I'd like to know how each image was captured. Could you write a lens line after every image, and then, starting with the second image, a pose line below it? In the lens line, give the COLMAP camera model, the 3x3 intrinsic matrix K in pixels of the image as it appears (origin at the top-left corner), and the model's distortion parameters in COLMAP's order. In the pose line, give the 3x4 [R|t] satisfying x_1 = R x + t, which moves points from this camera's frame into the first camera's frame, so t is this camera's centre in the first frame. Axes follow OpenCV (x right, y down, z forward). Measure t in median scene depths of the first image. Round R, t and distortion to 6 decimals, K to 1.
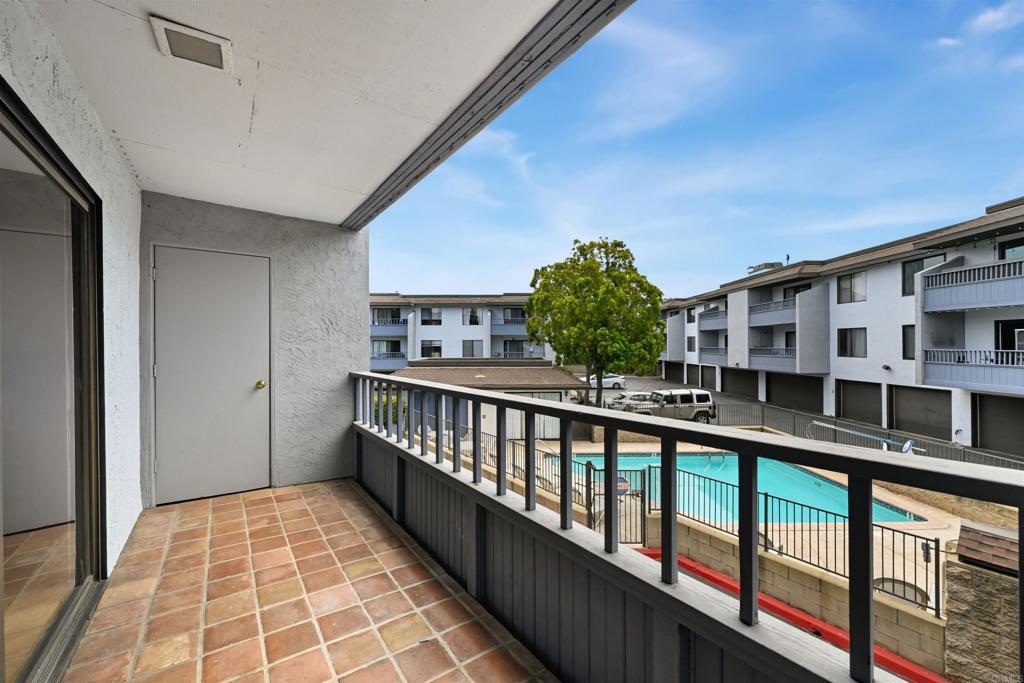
lens RADIAL K [[398.2, 0, 514.5], [0, 398.2, 345.0], [0, 0, 1]] dist [-0.002098, -0.000160]
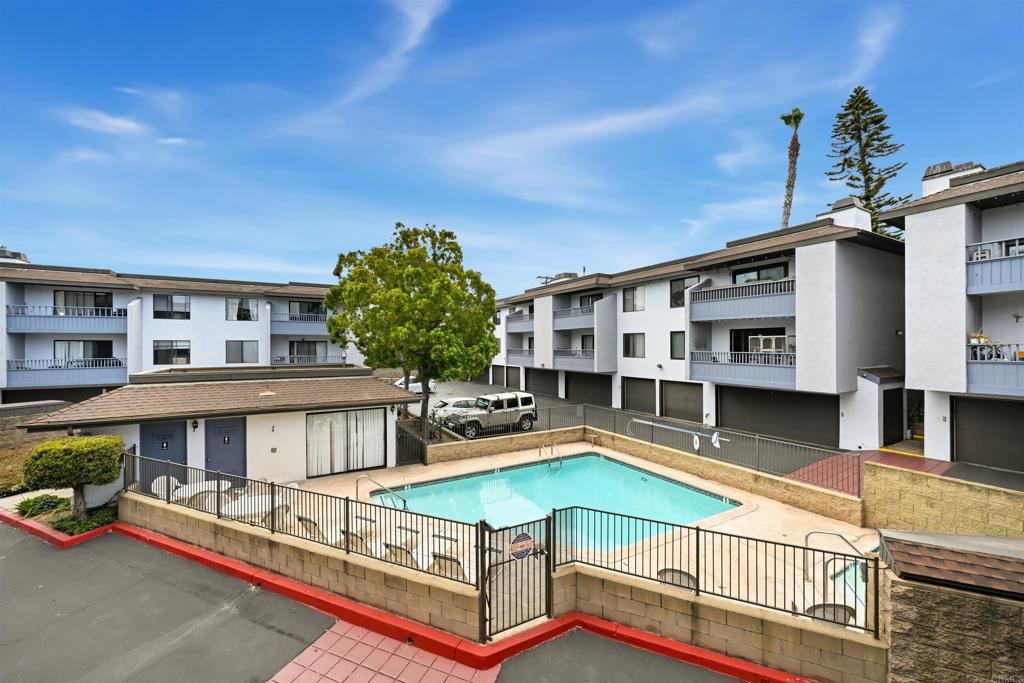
lens RADIAL K [[398.2, 0, 515.1], [0, 398.2, 344.7], [0, 0, 1]] dist [-0.002098, -0.000160]
pose [[0.870984, 0.001089, 0.491311, -0.043665], [-0.000440, 0.999999, -0.001436, -0.006437], [-0.491312, 0.001035, 0.870983, 0.149519]]
